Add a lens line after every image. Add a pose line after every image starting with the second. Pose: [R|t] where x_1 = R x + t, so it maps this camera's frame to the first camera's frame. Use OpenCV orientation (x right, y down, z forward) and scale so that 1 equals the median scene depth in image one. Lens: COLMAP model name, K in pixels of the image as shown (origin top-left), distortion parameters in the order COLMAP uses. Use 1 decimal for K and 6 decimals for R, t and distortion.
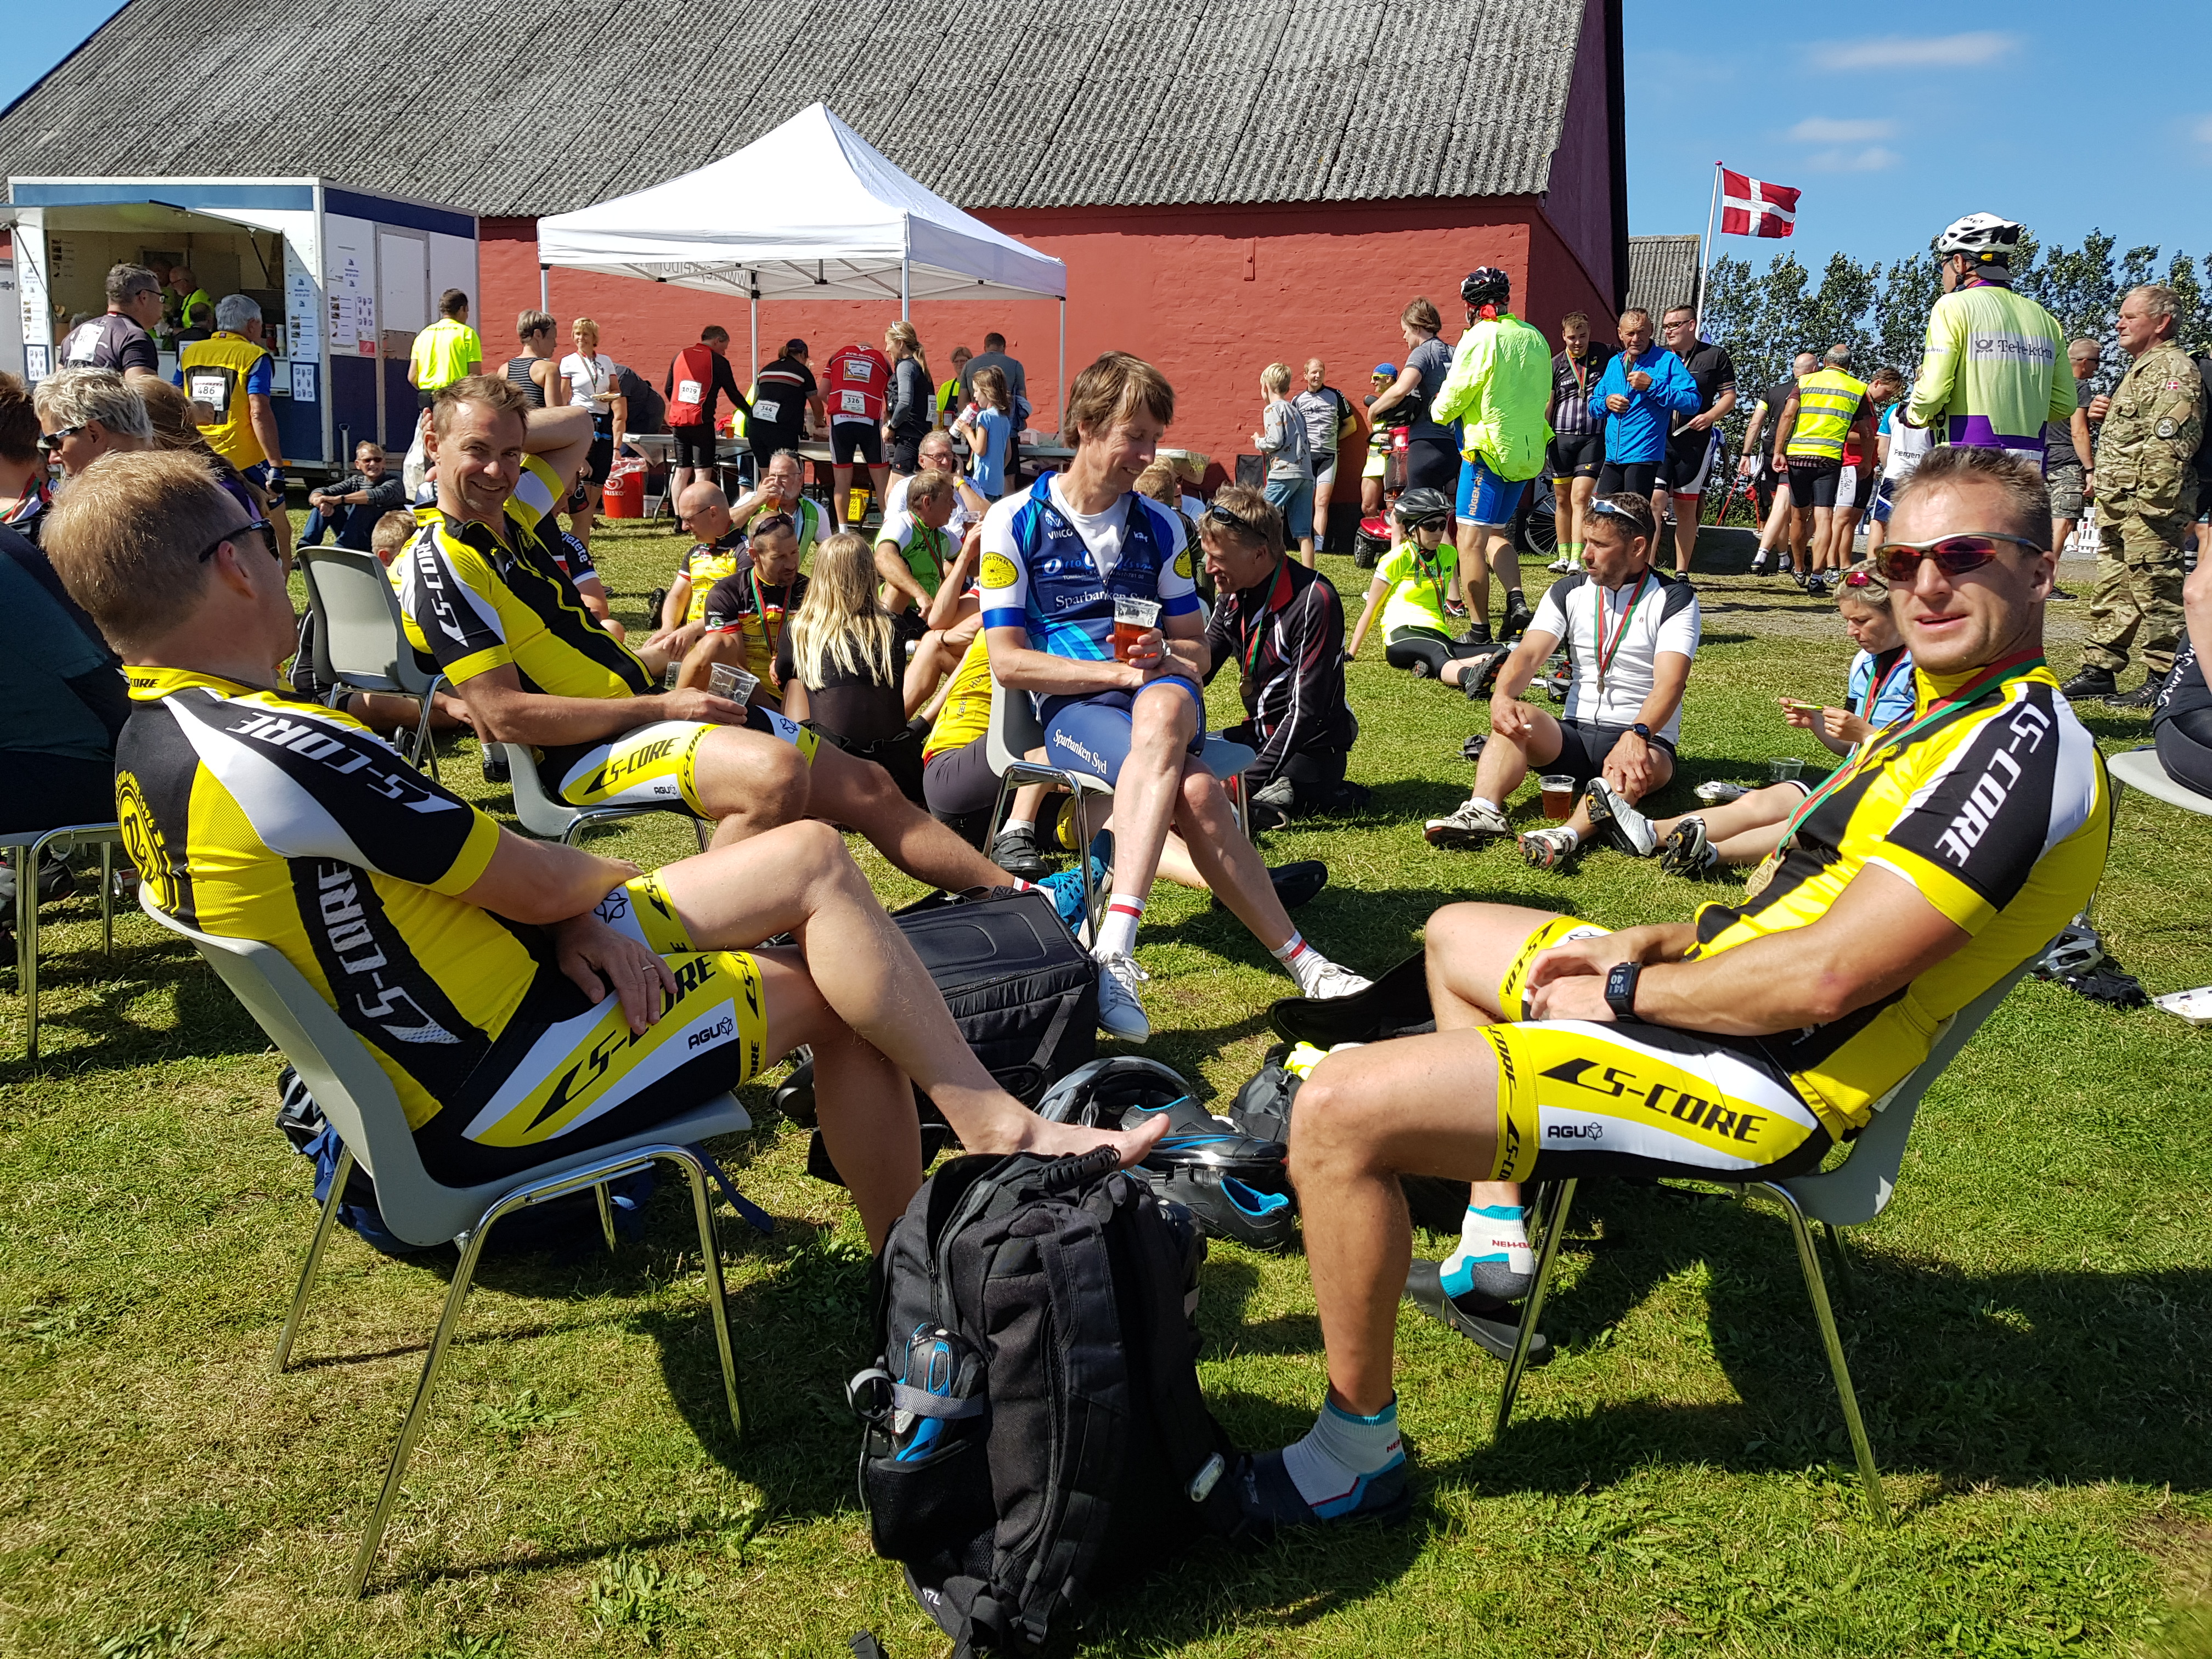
lens RADIAL K [[1738.9, 0, 1082.6], [0, 1738.9, 809.7], [0, 0, 1]] dist [0.067489, -0.117351]
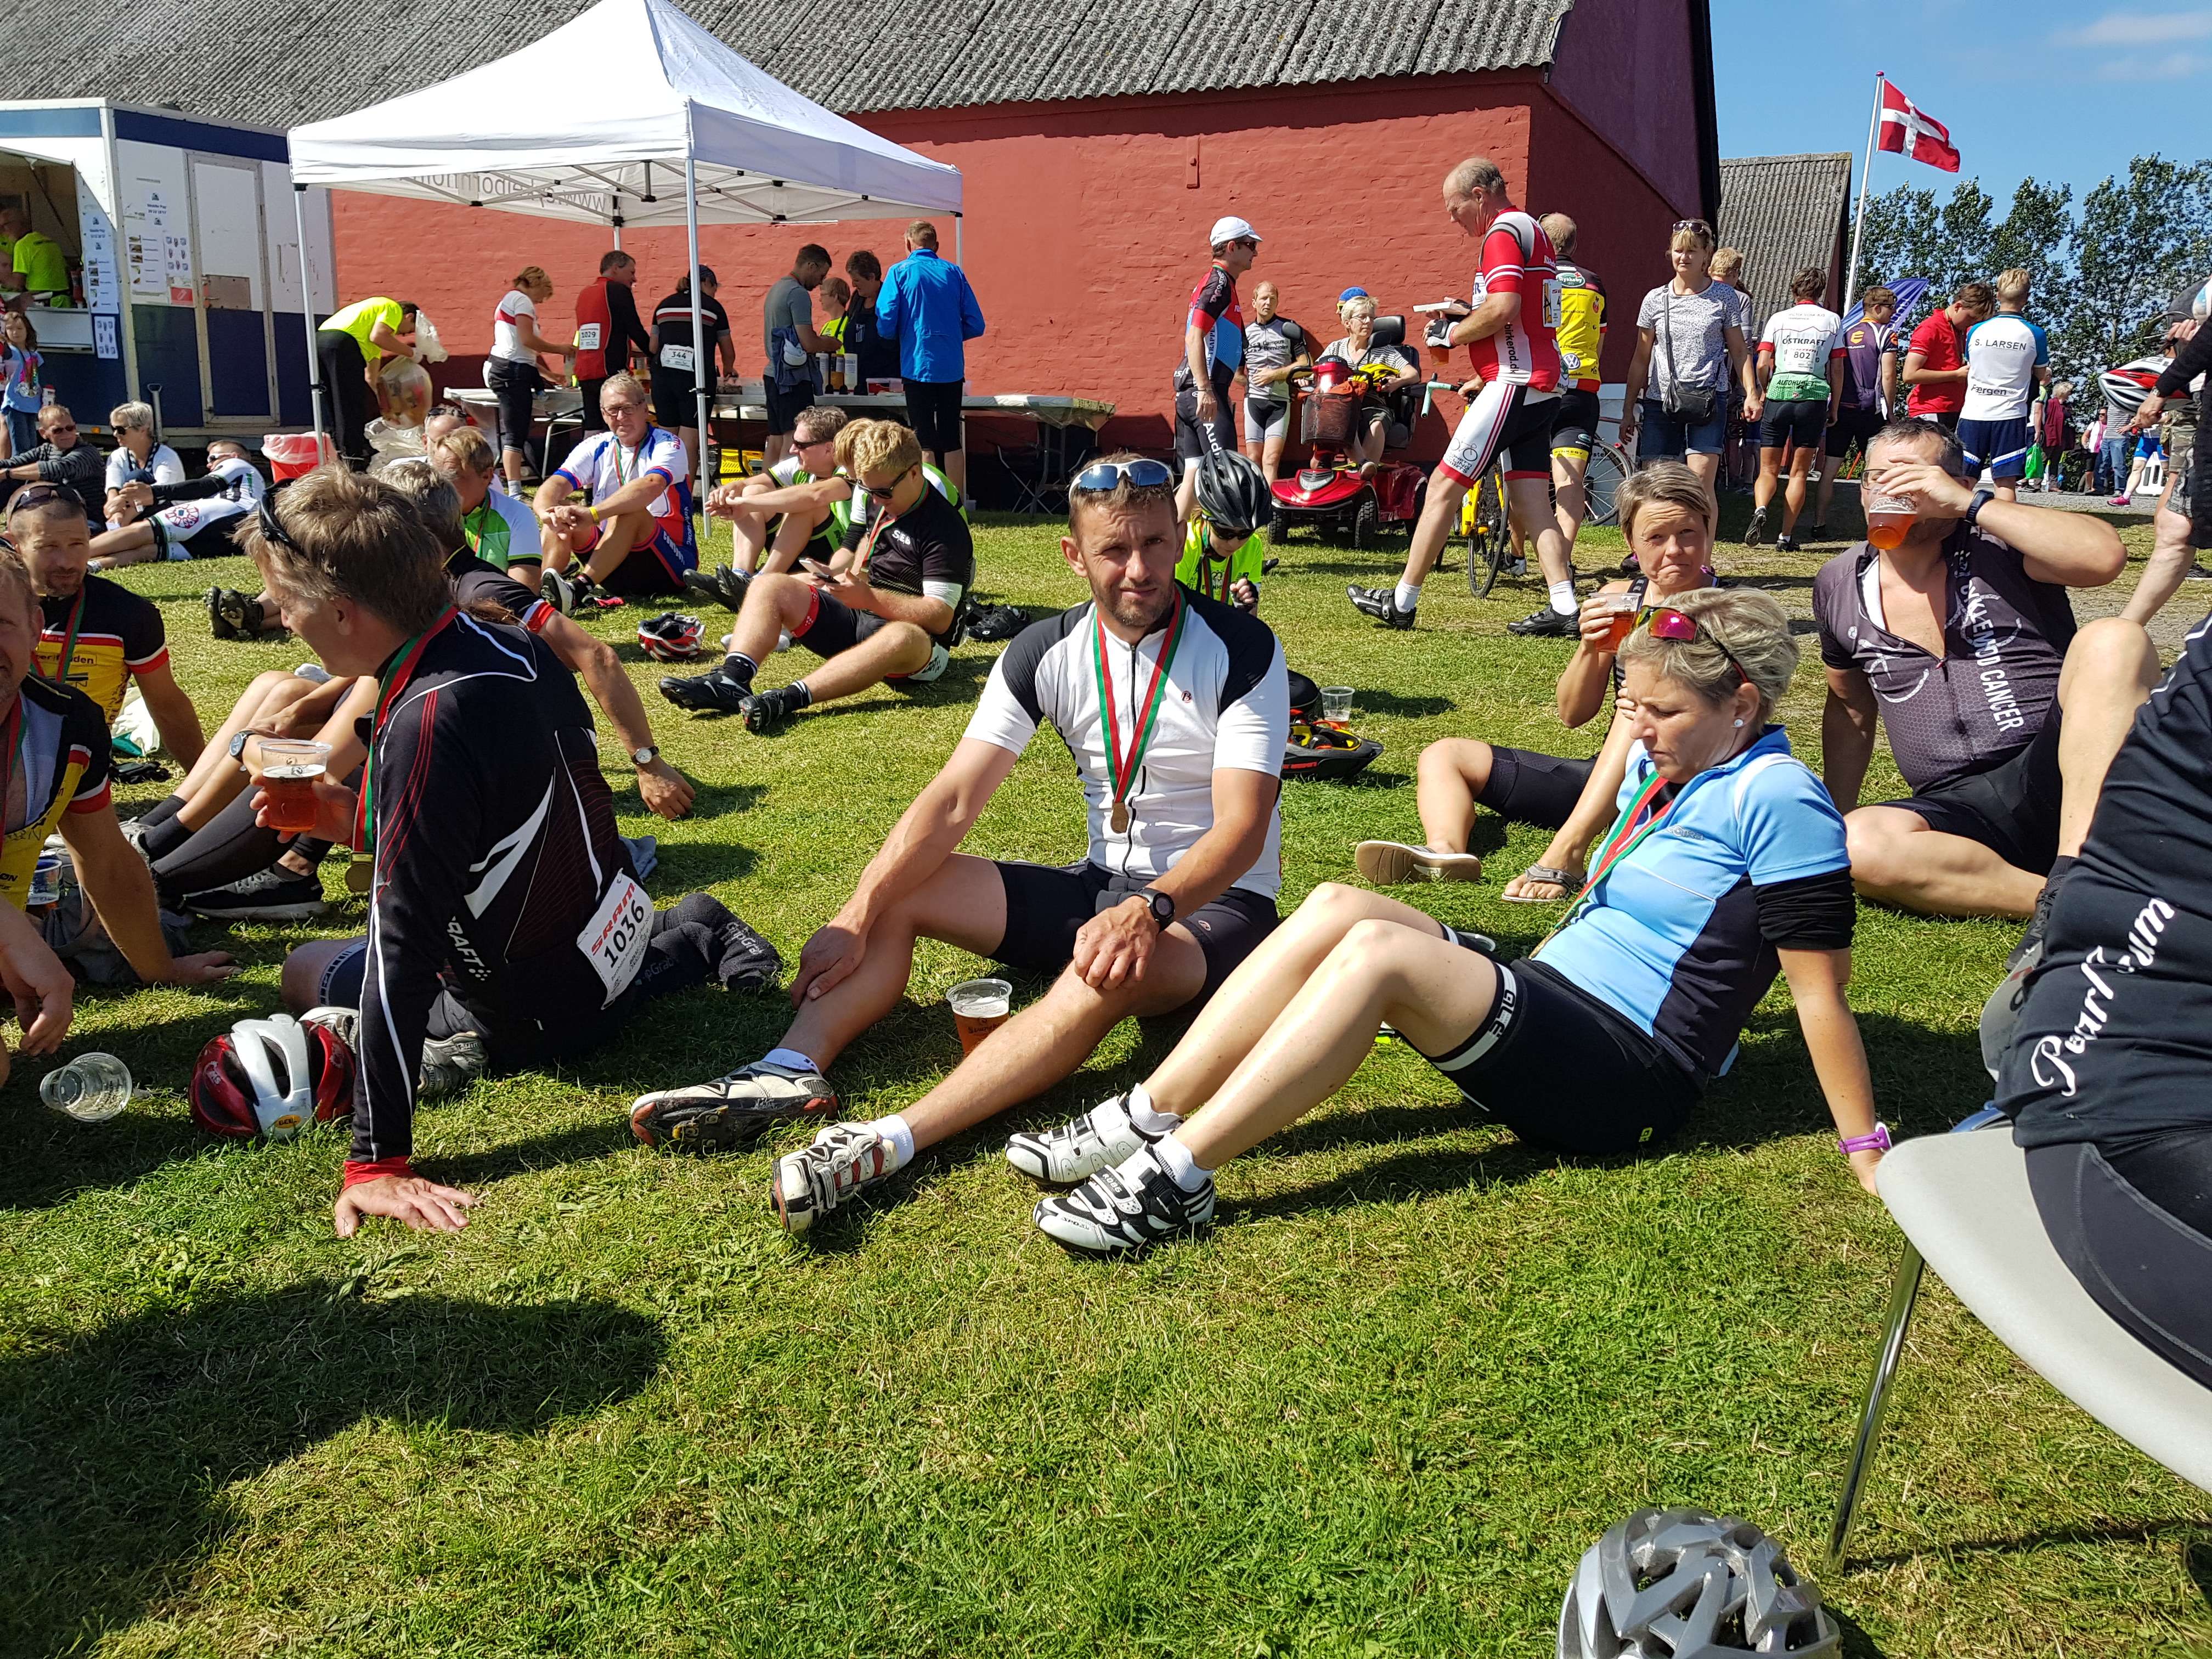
lens RADIAL K [[1727.3, 0, 1106.0], [0, 1727.3, 829.5], [0, 0, 1]] dist [0.034617, -0.058654]
pose [[0.995855, 0.007359, -0.090657, 0.129137], [-0.004288, 0.999412, 0.034027, -0.030029], [0.090854, -0.033497, 0.995301, 0.177123]]
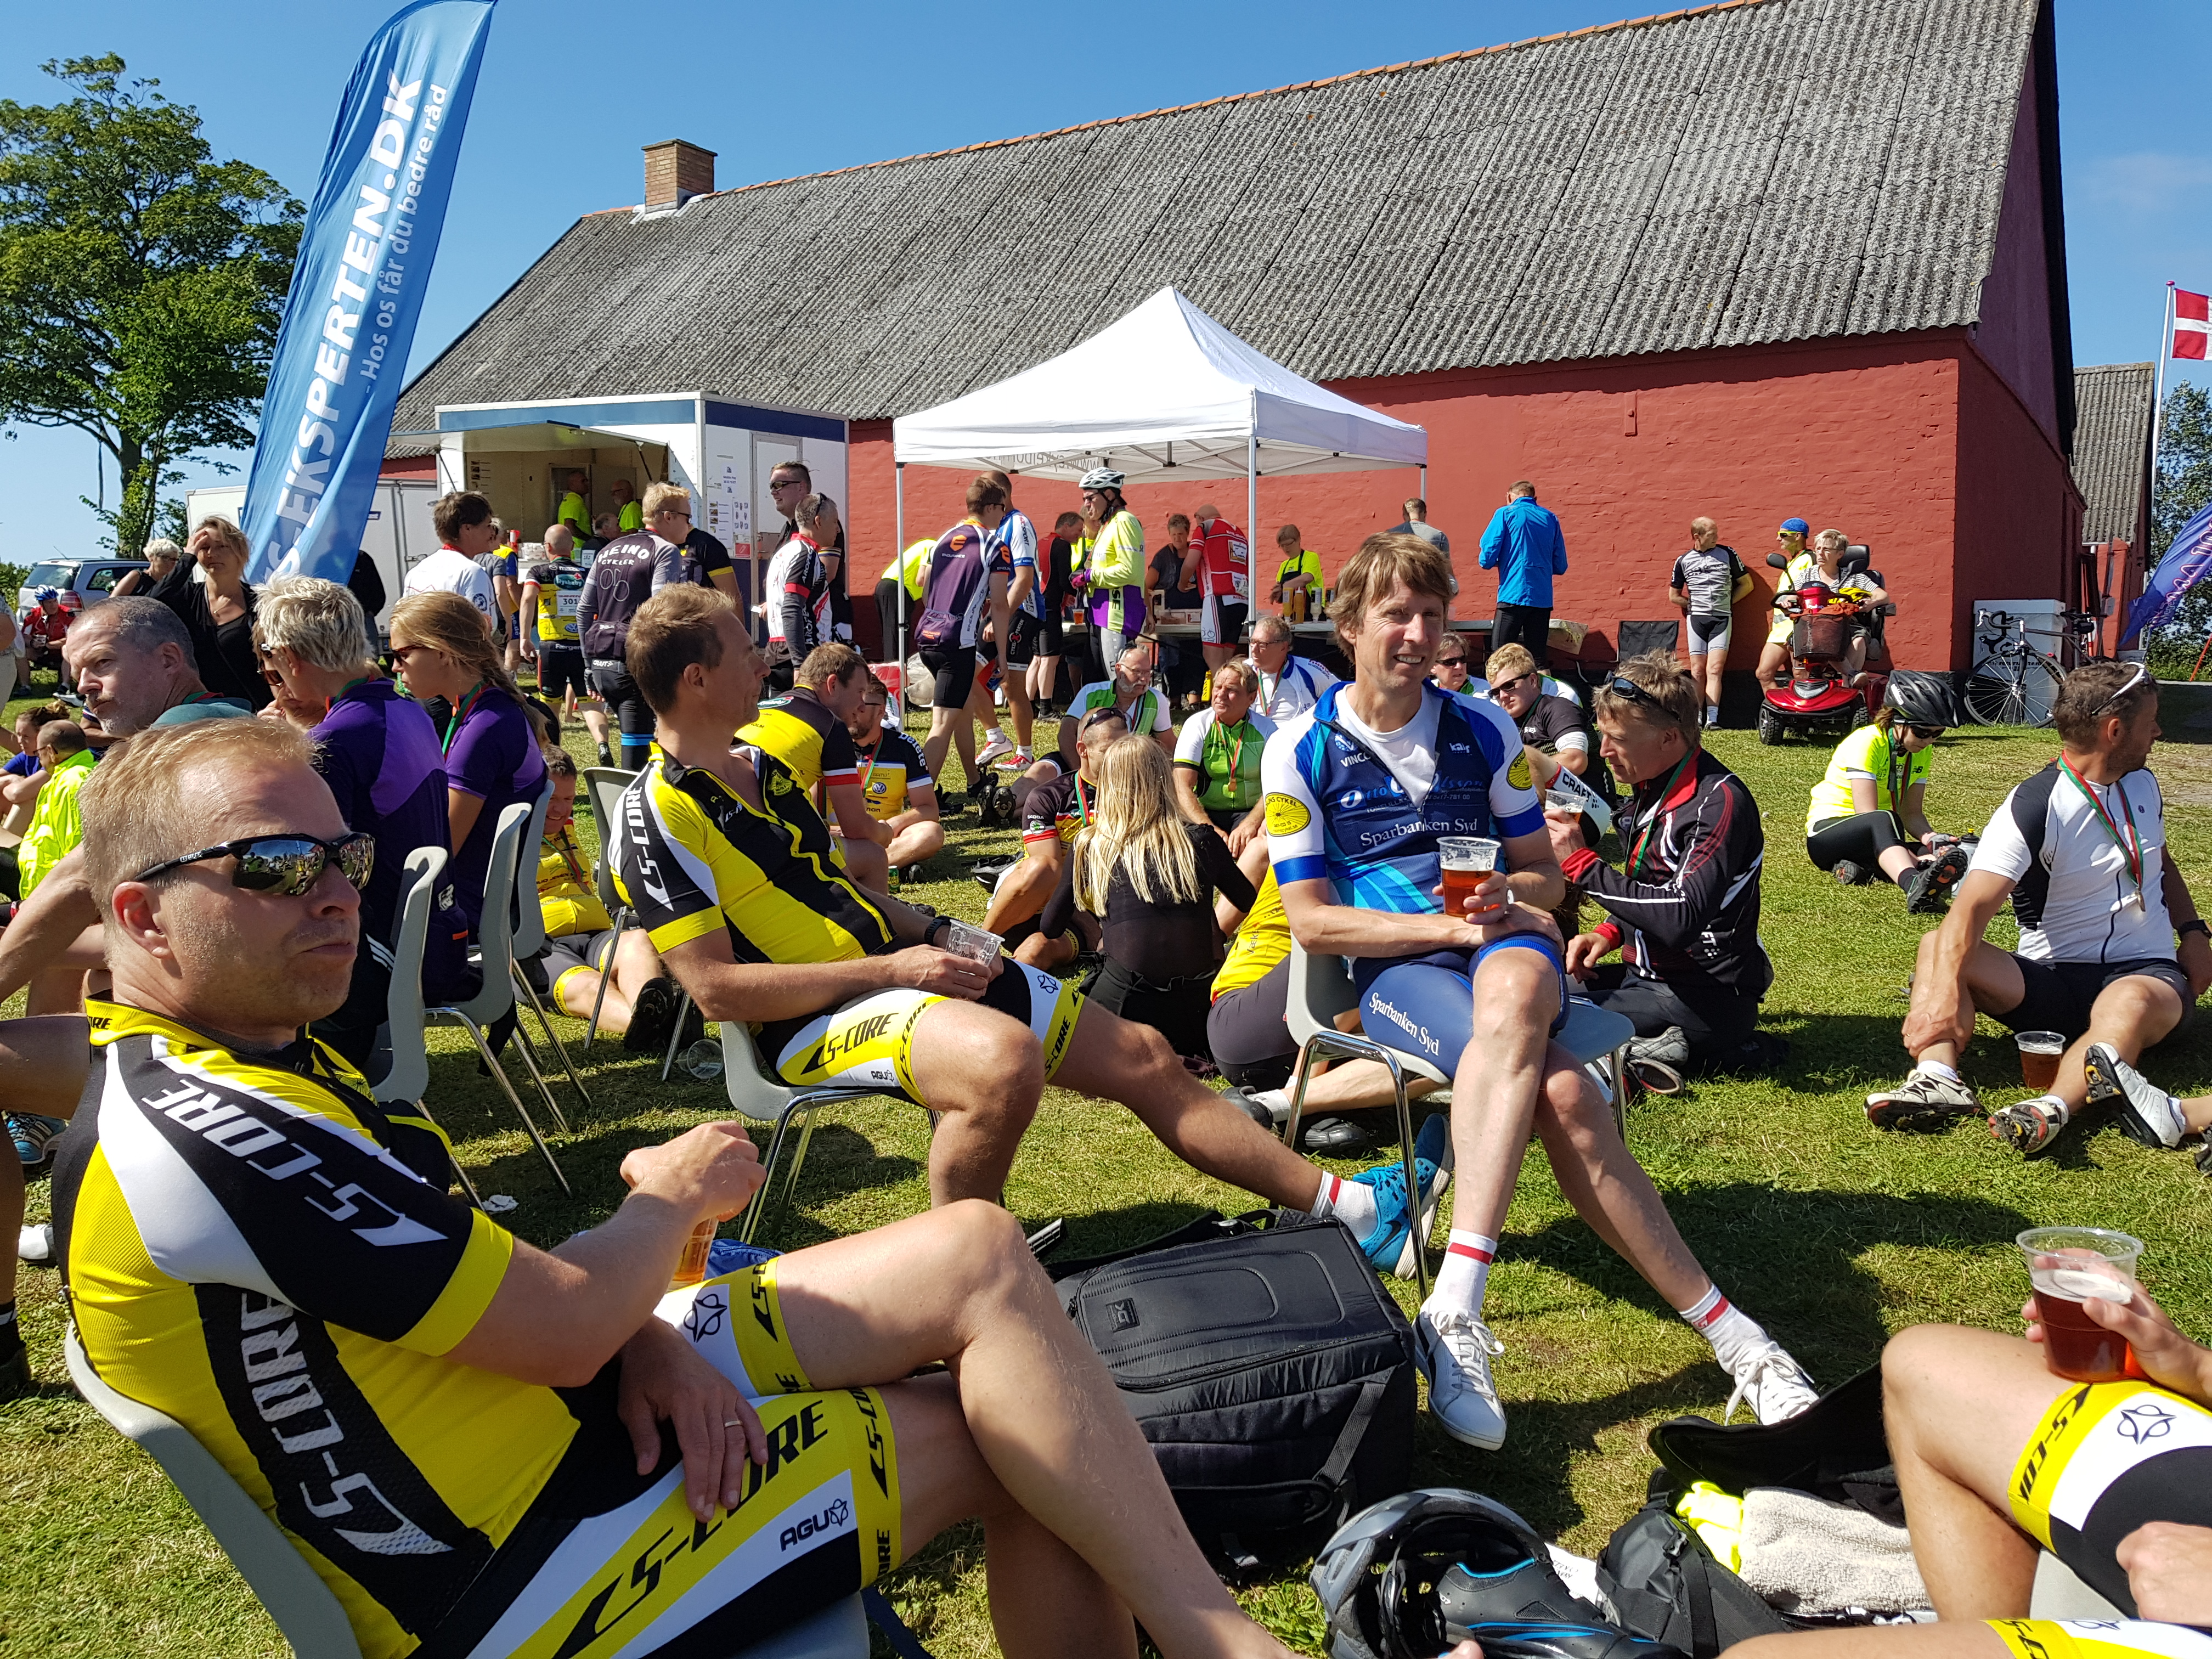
lens RADIAL K [[1743.4, 0, 1059.9], [0, 1743.4, 838.7], [0, 0, 1]] dist [0.064891, -0.129688]
pose [[0.975023, -0.004101, -0.222065, 0.006302], [-0.013492, 0.996889, -0.077650, -0.014123], [0.221693, 0.078706, 0.971935, 0.046707]]
